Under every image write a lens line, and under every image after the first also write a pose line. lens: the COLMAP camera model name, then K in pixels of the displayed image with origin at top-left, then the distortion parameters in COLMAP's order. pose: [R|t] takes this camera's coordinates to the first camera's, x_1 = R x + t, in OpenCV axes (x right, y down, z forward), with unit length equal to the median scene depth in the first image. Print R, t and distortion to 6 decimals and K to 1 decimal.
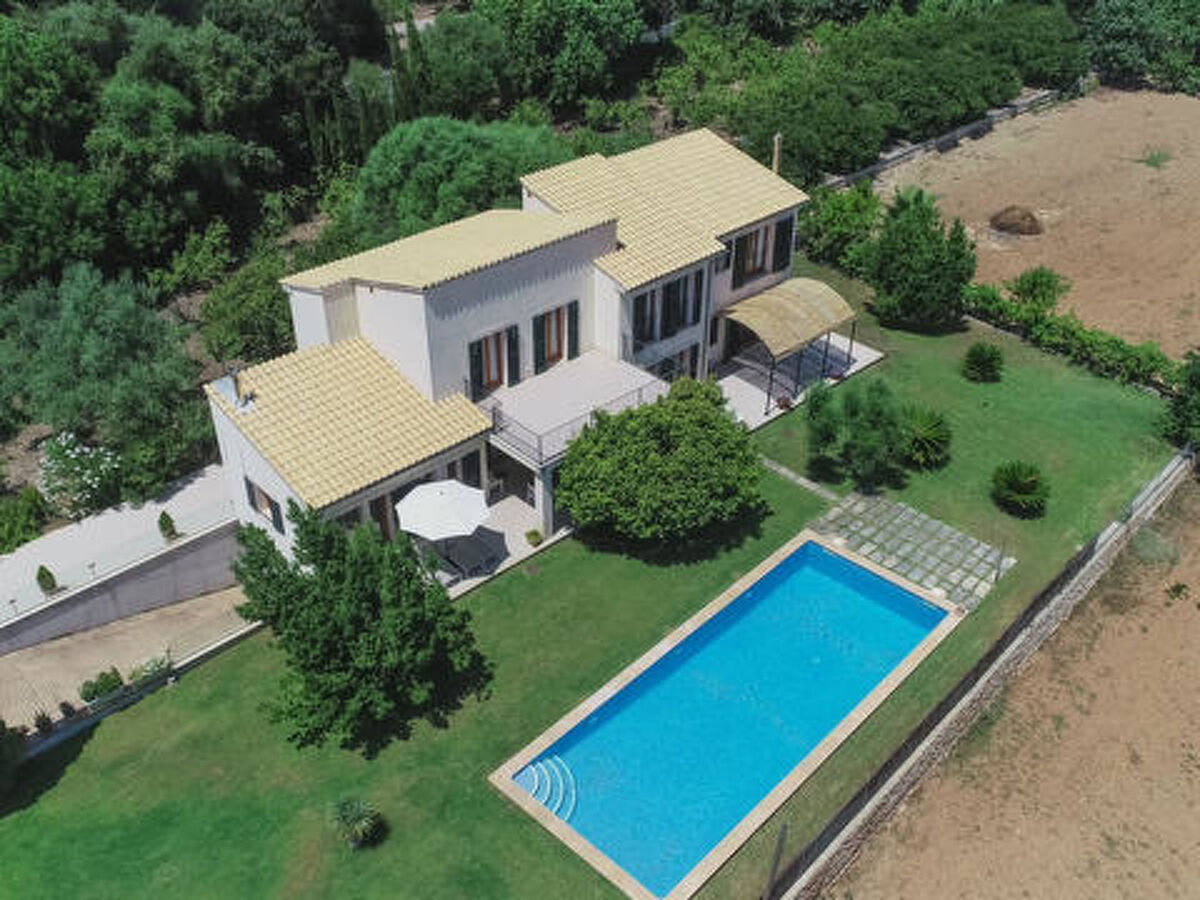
lens RADIAL K [[1113.1, 0, 603.1], [0, 1113.1, 445.7], [0, 0, 1]] dist [0.002299, -0.022388]
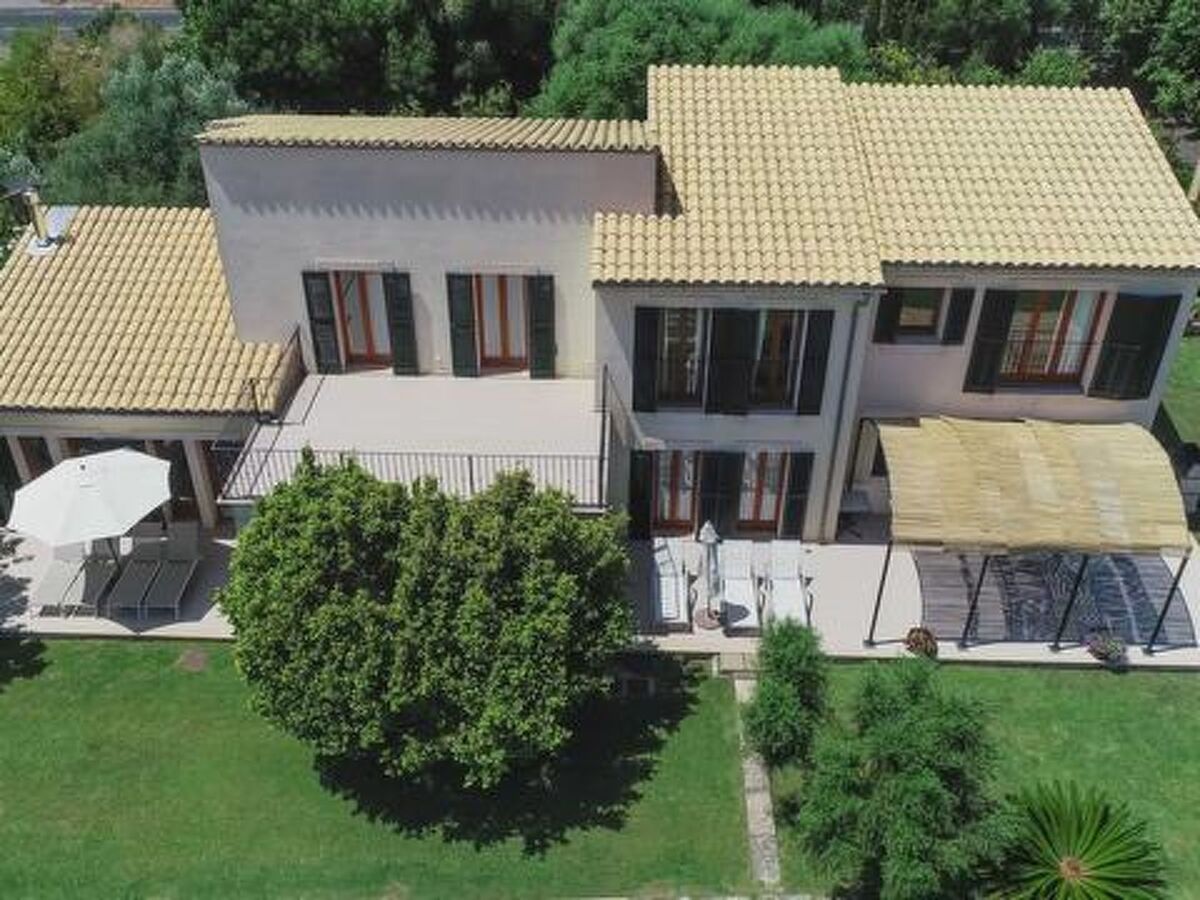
lens RADIAL K [[1113.1, 0, 603.1], [0, 1113.1, 445.7], [0, 0, 1]] dist [0.002299, -0.022388]
pose [[0.705281, 0.395597, -0.588287, 0.363157], [-0.394907, 0.908387, 0.137408, -0.146030], [0.588751, 0.135408, 0.796892, 0.613592]]
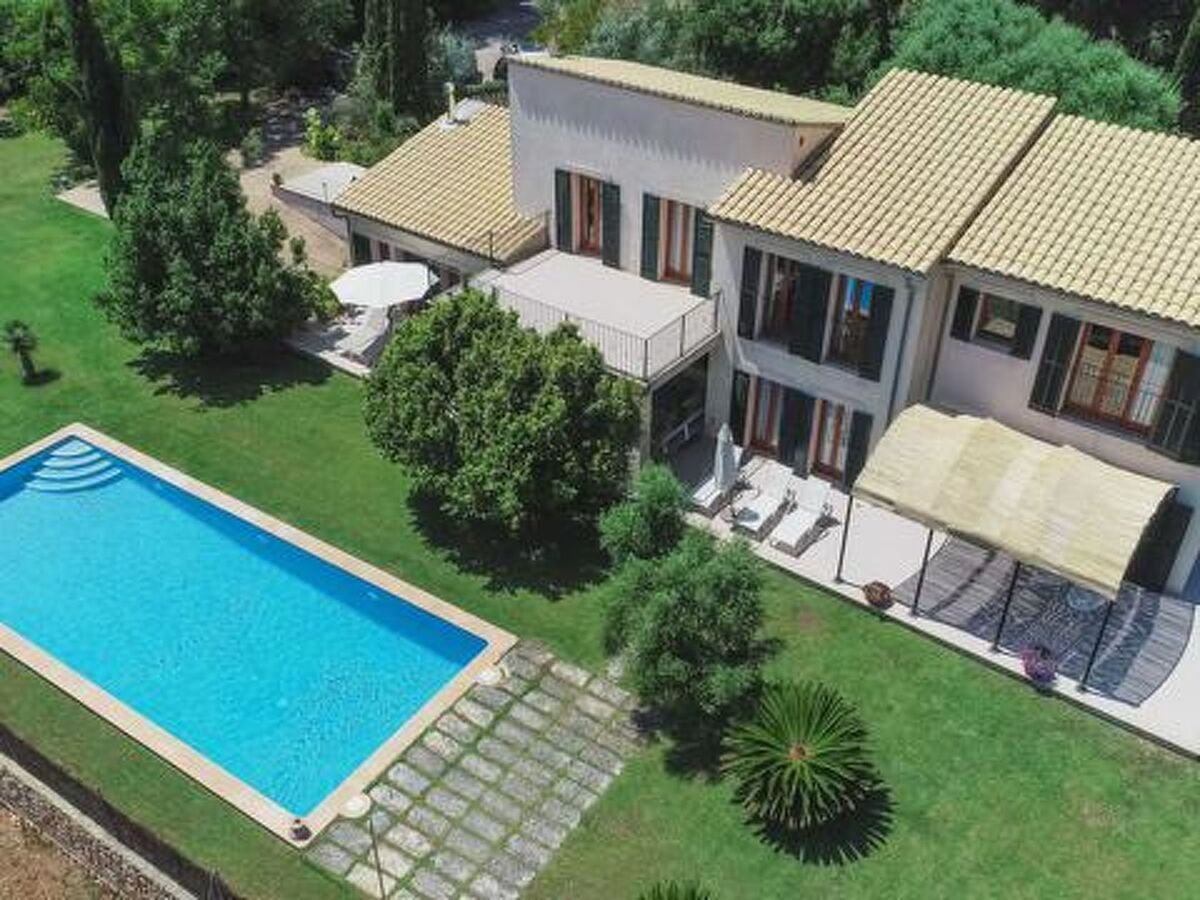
lens RADIAL K [[1113.1, 0, 603.1], [0, 1113.1, 445.7], [0, 0, 1]] dist [0.002299, -0.022388]
pose [[0.168122, 0.546327, -0.820525, 0.626712], [-0.552412, 0.741611, 0.380597, -0.257202], [0.816441, 0.389281, 0.426478, 0.737799]]
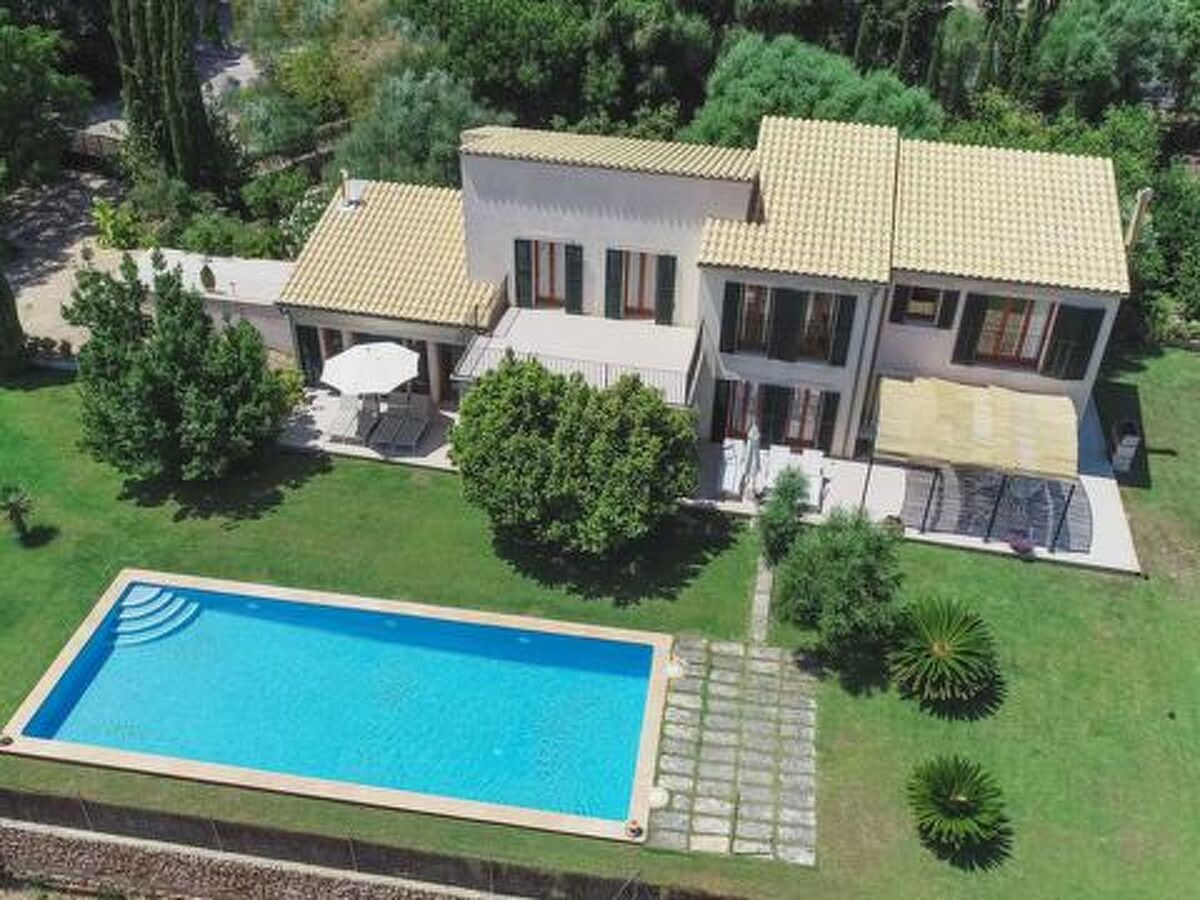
lens RADIAL K [[1113.1, 0, 603.1], [0, 1113.1, 445.7], [0, 0, 1]] dist [0.002299, -0.022388]
pose [[0.569246, 0.479678, -0.667733, 0.587088], [-0.471412, 0.855825, 0.212916, -0.168016], [0.673594, 0.193576, 0.713302, 0.417764]]
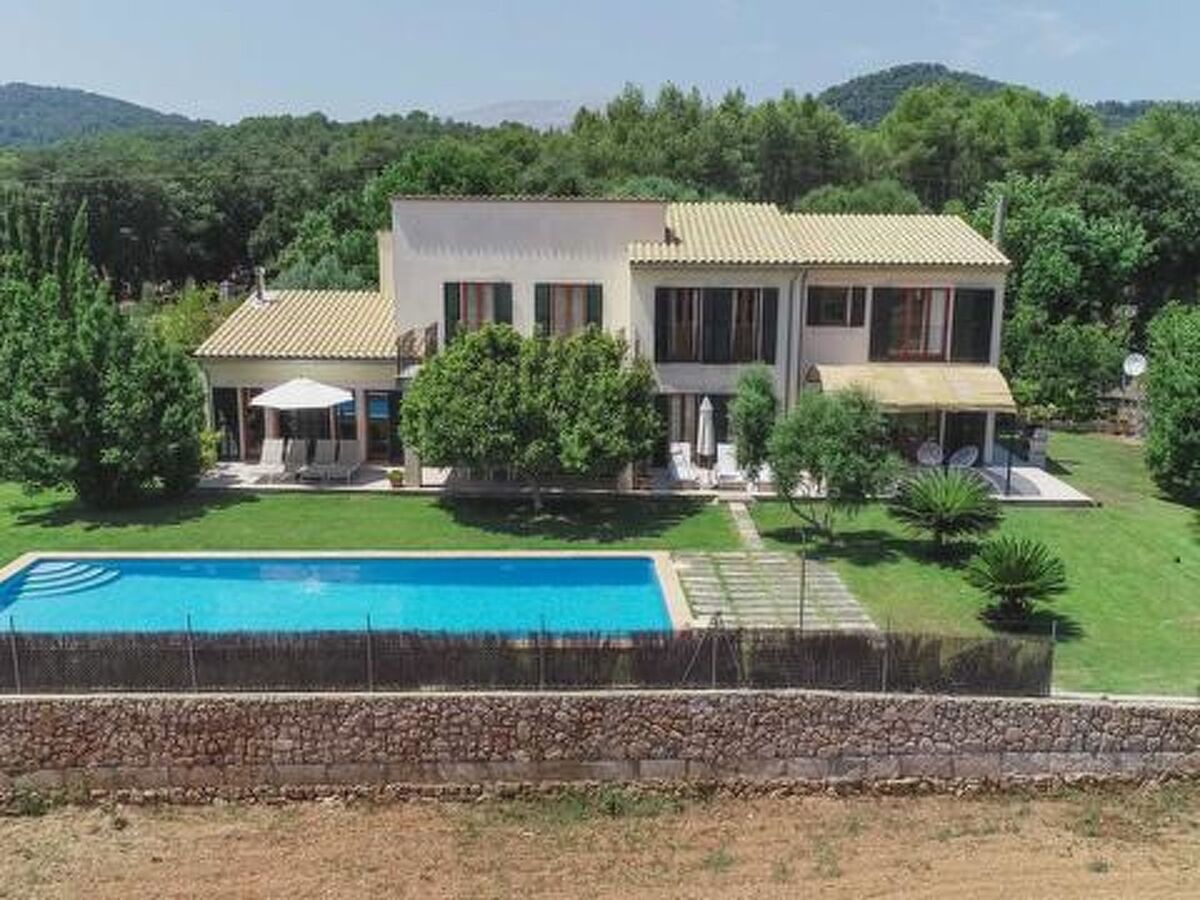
lens RADIAL K [[1113.1, 0, 603.1], [0, 1113.1, 445.7], [0, 0, 1]] dist [0.002299, -0.022388]
pose [[0.715928, 0.129499, -0.686059, 0.614401], [-0.390896, 0.888542, -0.240196, 0.196741], [0.578487, 0.440140, 0.686753, 0.476365]]
